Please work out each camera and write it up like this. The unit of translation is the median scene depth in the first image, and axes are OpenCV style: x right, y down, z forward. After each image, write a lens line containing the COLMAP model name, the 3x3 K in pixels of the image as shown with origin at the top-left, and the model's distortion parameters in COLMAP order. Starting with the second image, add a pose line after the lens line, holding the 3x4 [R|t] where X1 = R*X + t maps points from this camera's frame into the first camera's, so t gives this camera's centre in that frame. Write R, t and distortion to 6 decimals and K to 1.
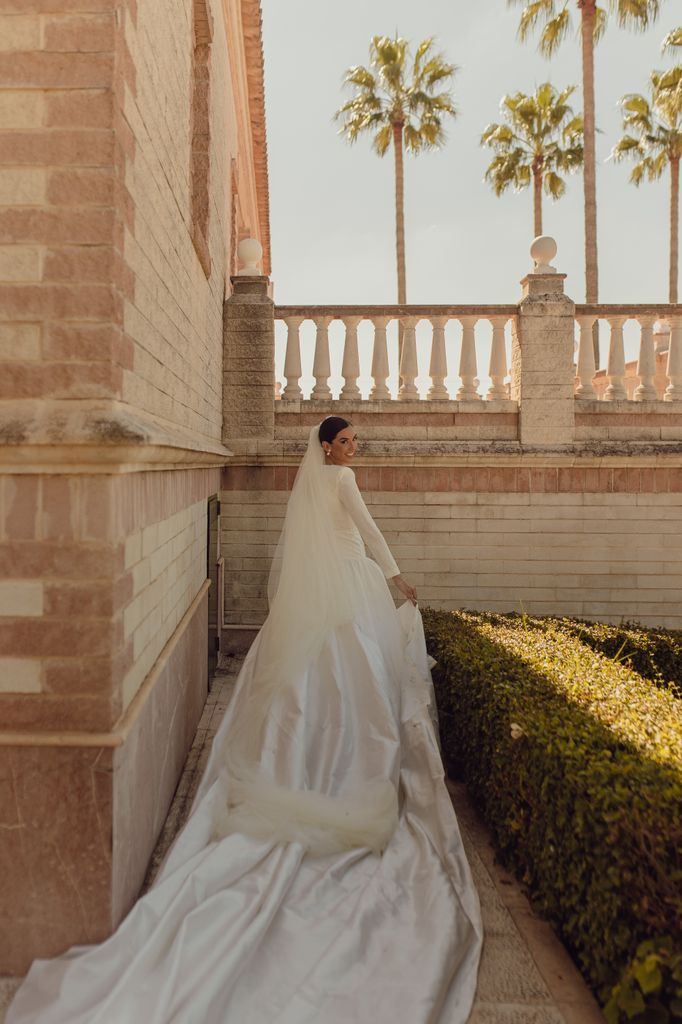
lens RADIAL K [[1092.6, 0, 222.7], [0, 1092.6, 467.0], [0, 0, 1]] dist [-0.006804, 0.002583]
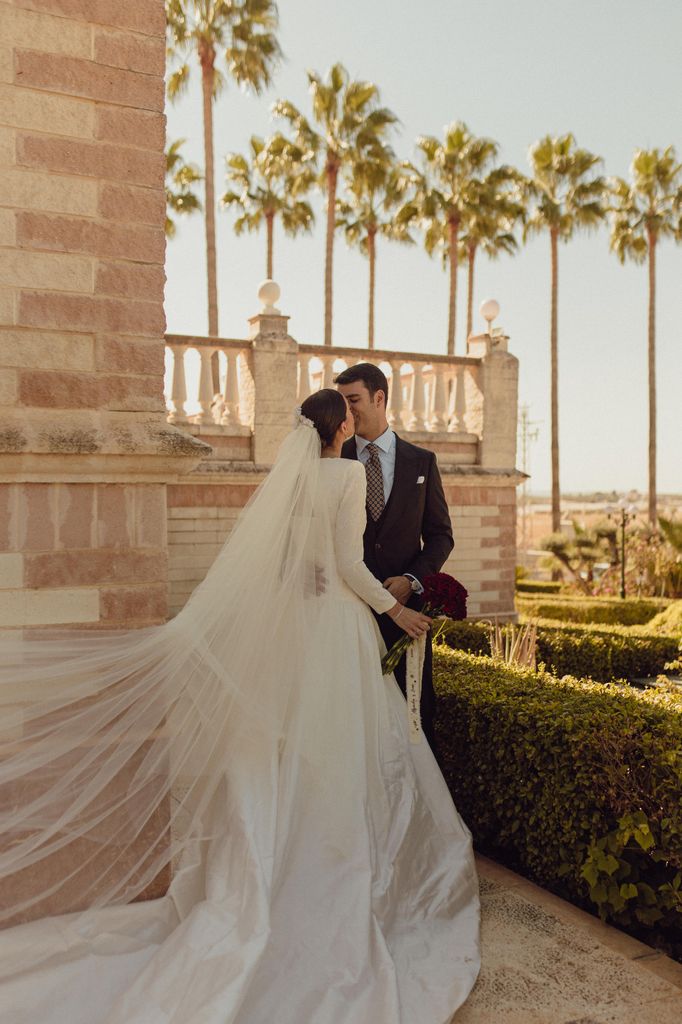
lens RADIAL K [[1020.9, 0, 400.8], [0, 1020.9, 536.4], [0, 0, 1]] dist [-0.004970, 0.016250]
pose [[0.858674, -0.022529, 0.512026, -0.411821], [-0.001868, 0.998889, 0.047084, 0.010542], [-0.512518, -0.041386, 0.857678, 0.030819]]
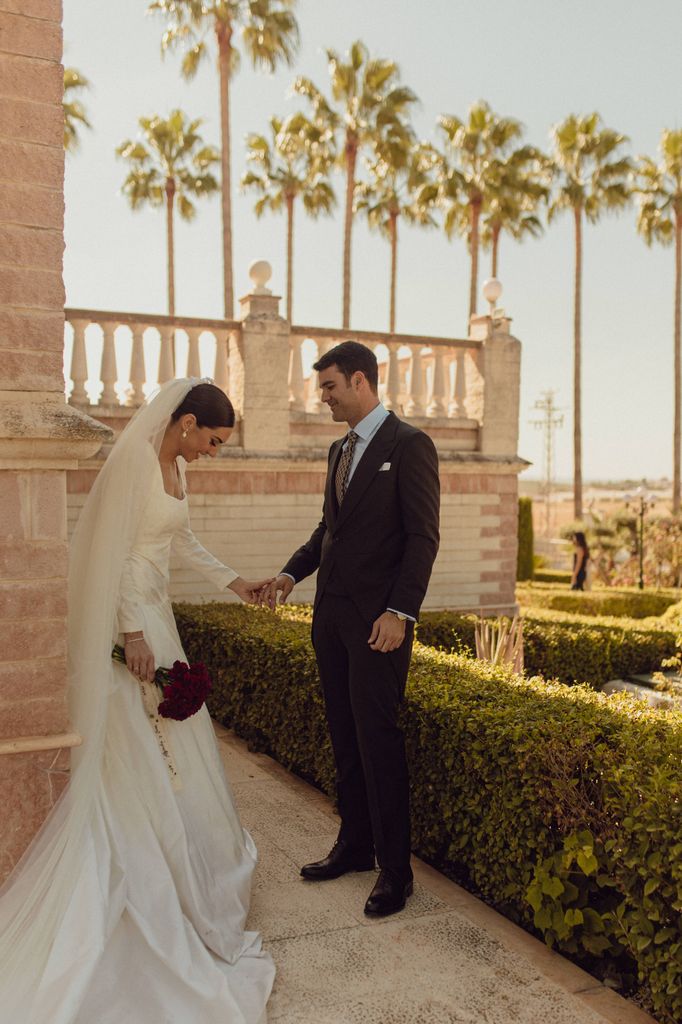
lens RADIAL K [[1032.4, 0, 409.7], [0, 1032.4, 534.3], [0, 0, 1]] dist [-0.005941, 0.015562]
pose [[0.866909, -0.023269, 0.497924, -0.292424], [-0.006191, 0.998330, 0.057433, 0.008832], [-0.498429, -0.052872, 0.865317, 0.050378]]
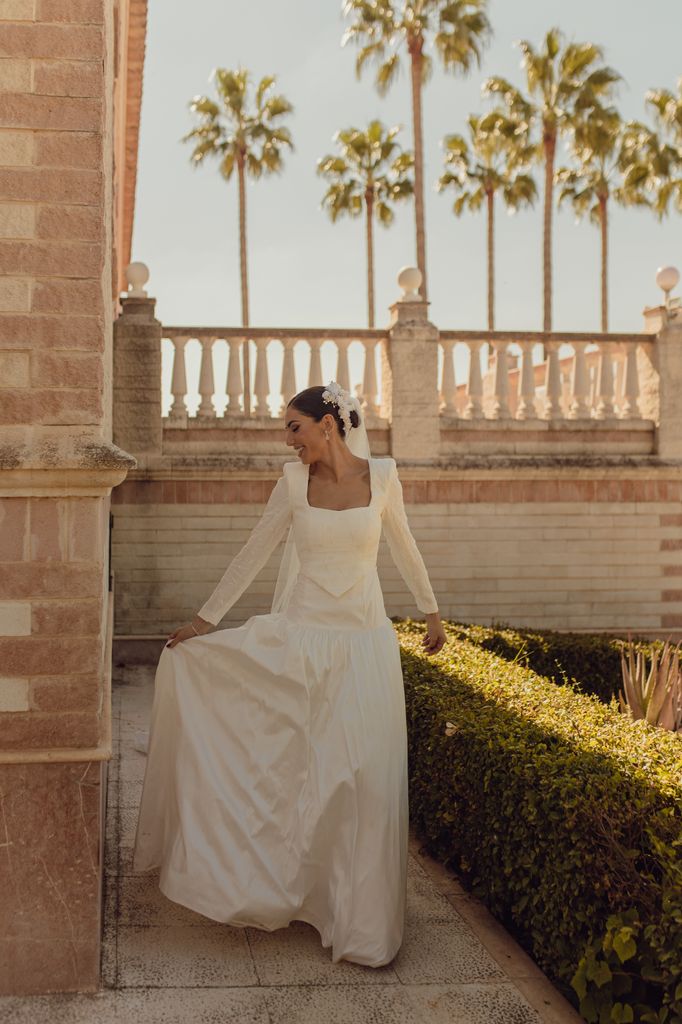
lens RADIAL K [[1063.6, 0, 233.9], [0, 1063.6, 431.4], [0, 0, 1]] dist [-0.004098, 0.004154]
pose [[0.987504, 0.002086, 0.157579, -0.133656], [0.004609, 0.999102, -0.042112, -0.012534], [-0.157526, 0.042312, 0.986608, -0.025756]]
